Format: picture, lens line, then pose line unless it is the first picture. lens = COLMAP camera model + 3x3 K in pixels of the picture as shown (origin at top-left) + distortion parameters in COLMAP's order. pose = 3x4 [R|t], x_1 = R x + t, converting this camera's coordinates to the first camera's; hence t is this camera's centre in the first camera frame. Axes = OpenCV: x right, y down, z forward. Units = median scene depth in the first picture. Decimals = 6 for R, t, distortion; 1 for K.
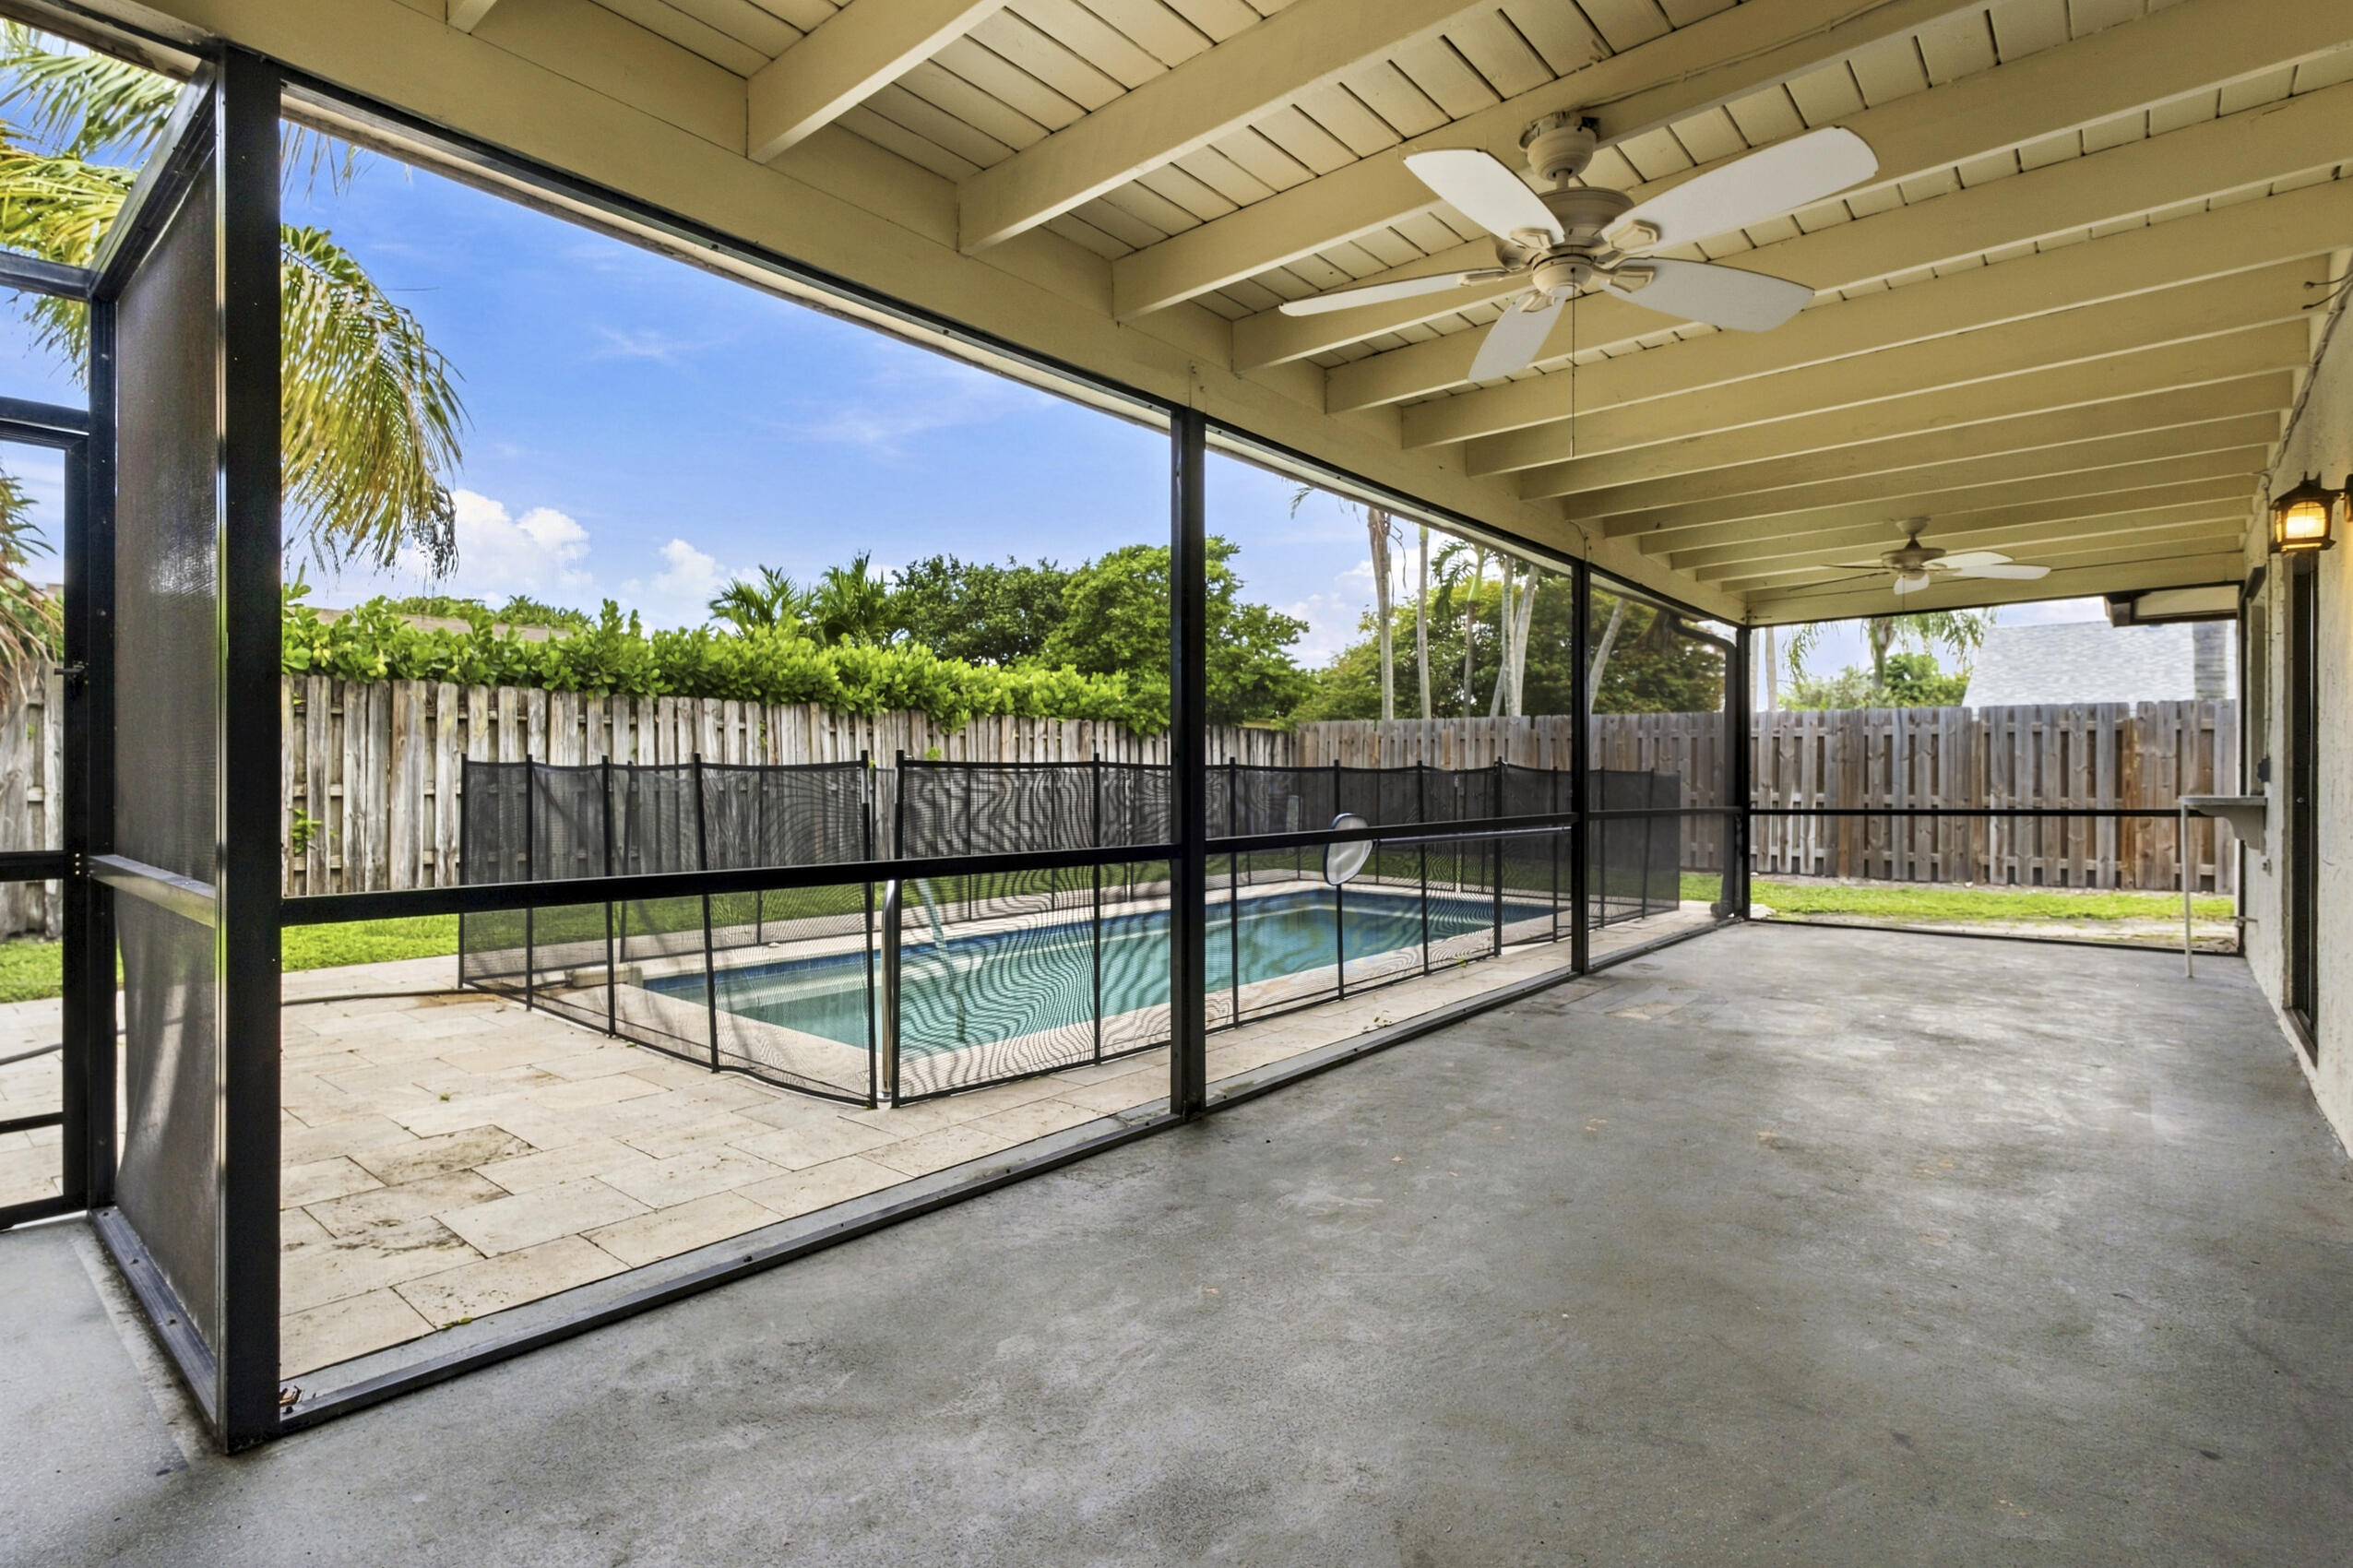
lens RADIAL K [[1160.4, 0, 1160.3], [0, 1160.4, 766.2], [0, 0, 1]] dist [0.002075, 0.000193]
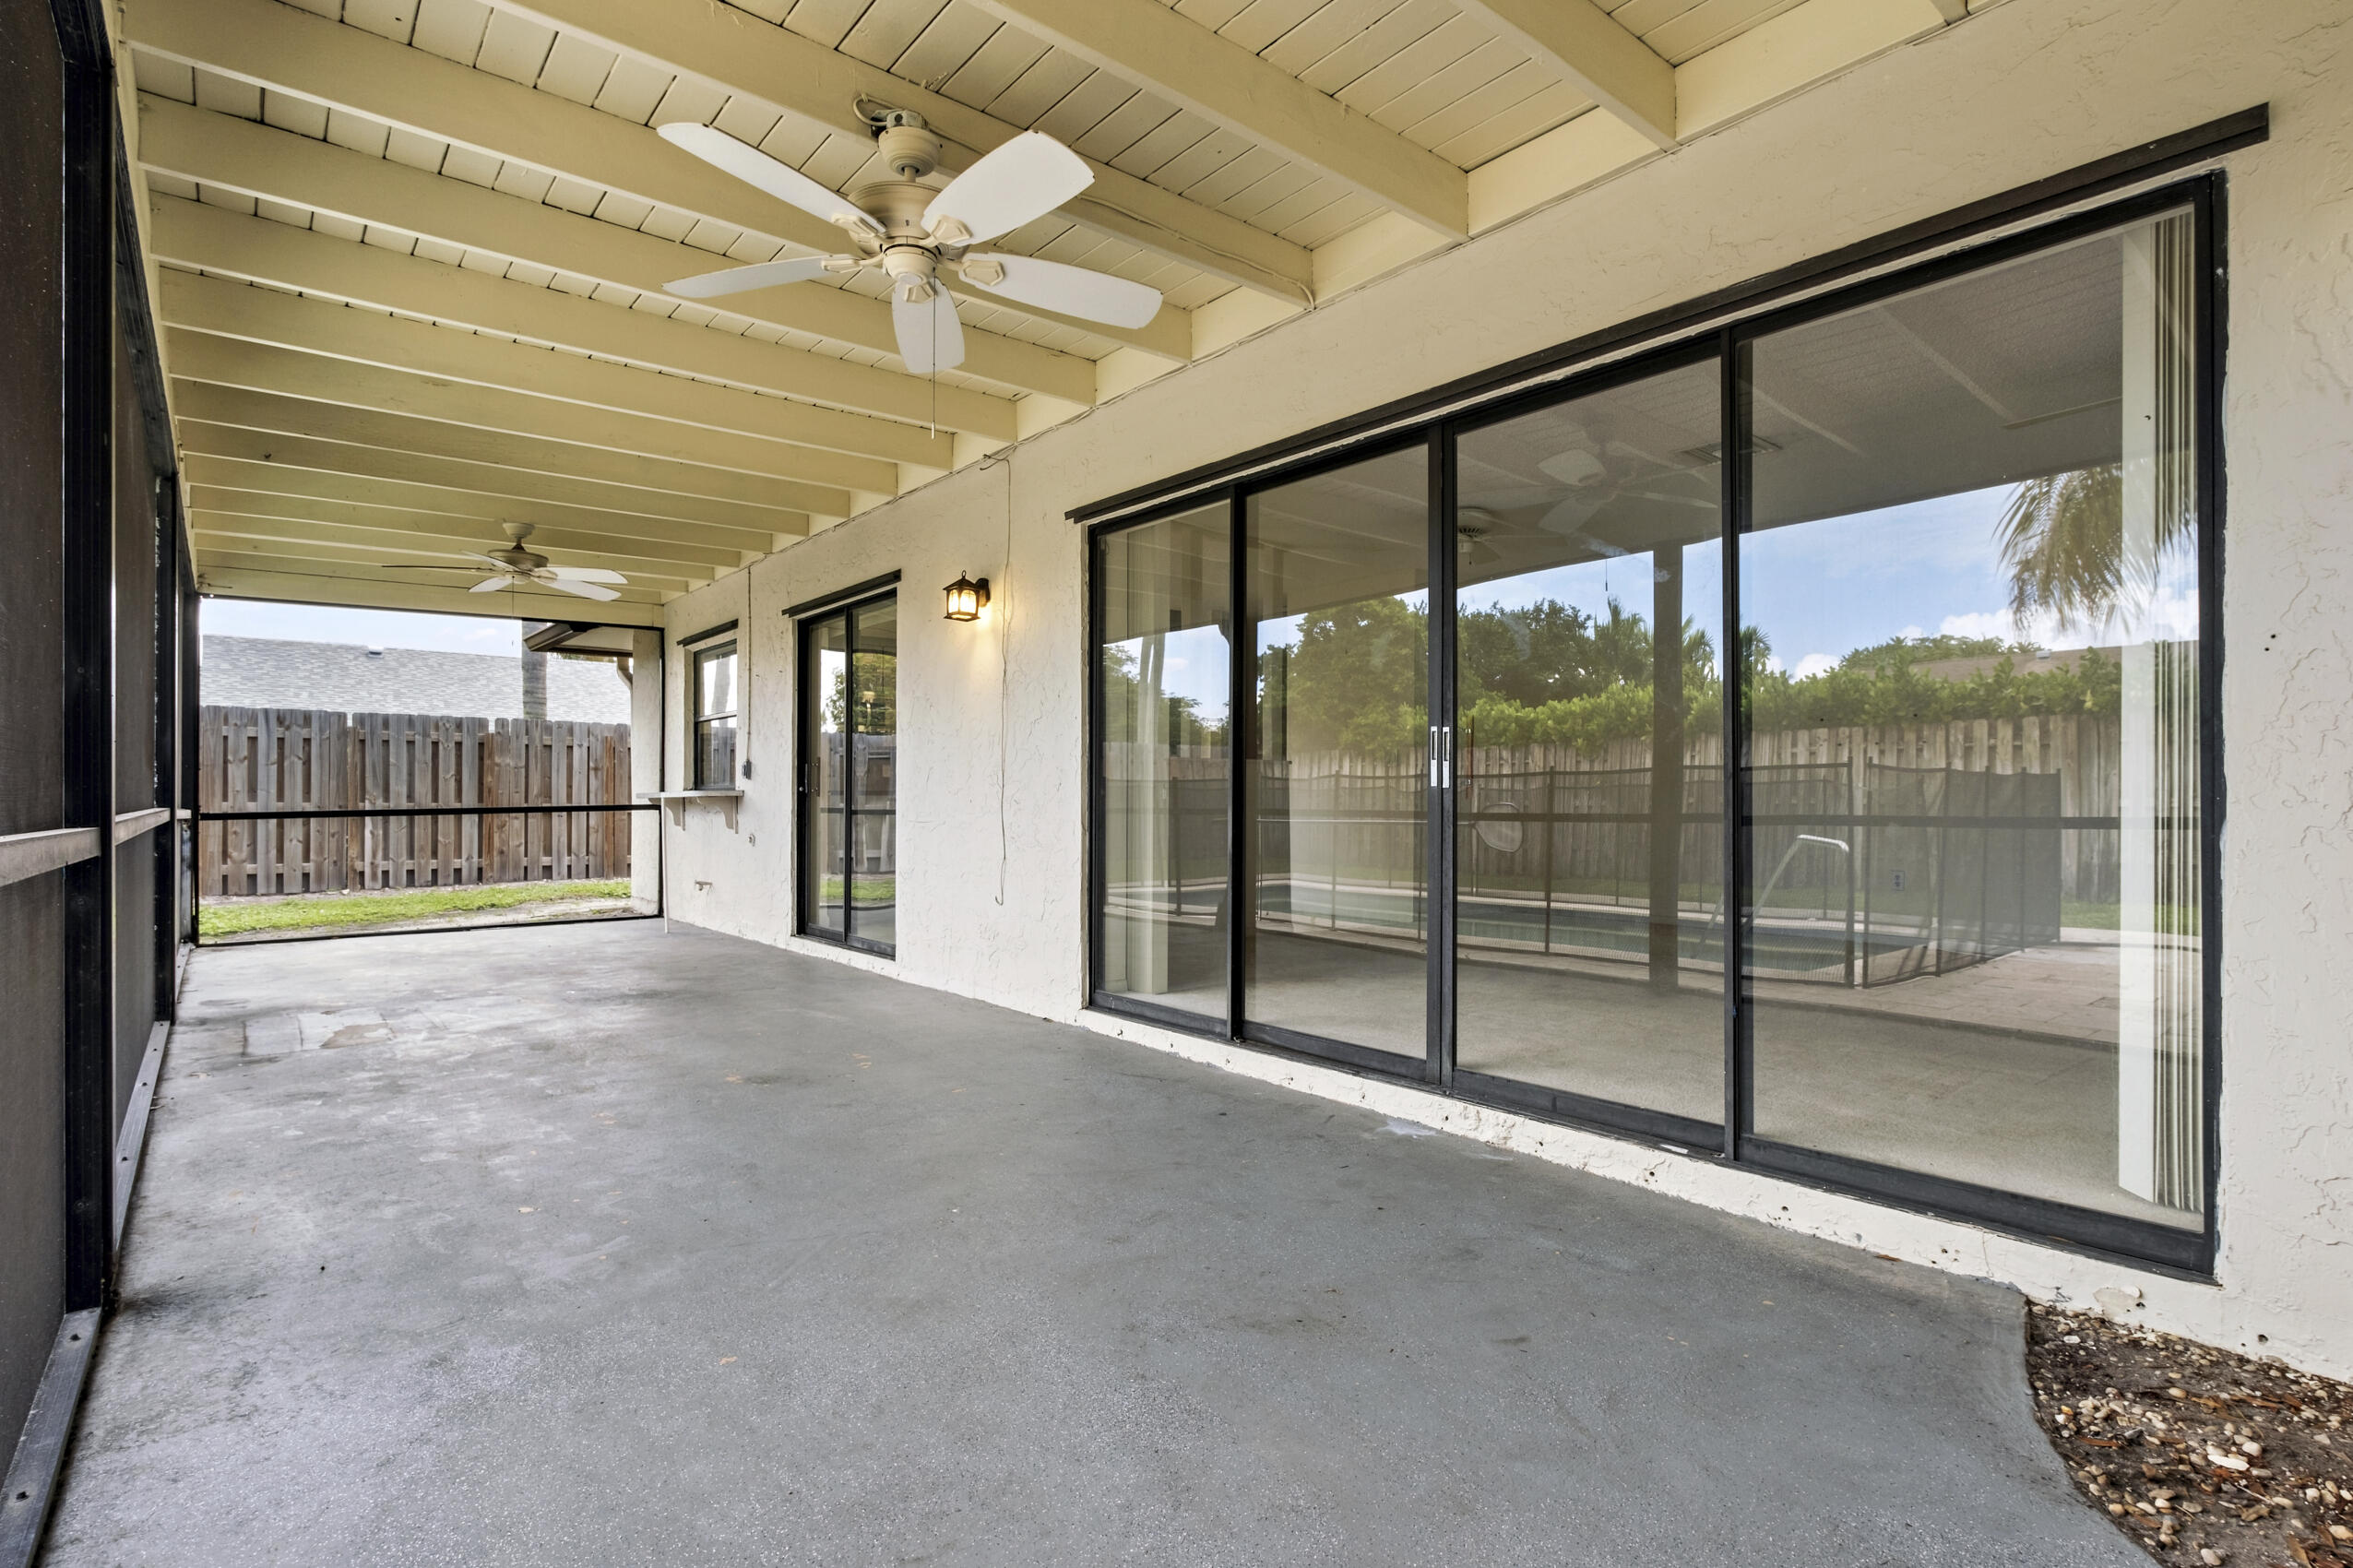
lens RADIAL K [[1160.4, 0, 1178.7], [0, 1160.4, 796.1], [0, 0, 1]] dist [0.002075, 0.000193]
pose [[0.168284, 0.002615, 0.985735, -0.172348], [-0.007042, 0.999974, -0.001451, 0.018184], [-0.985713, -0.006697, 0.168298, 0.145955]]
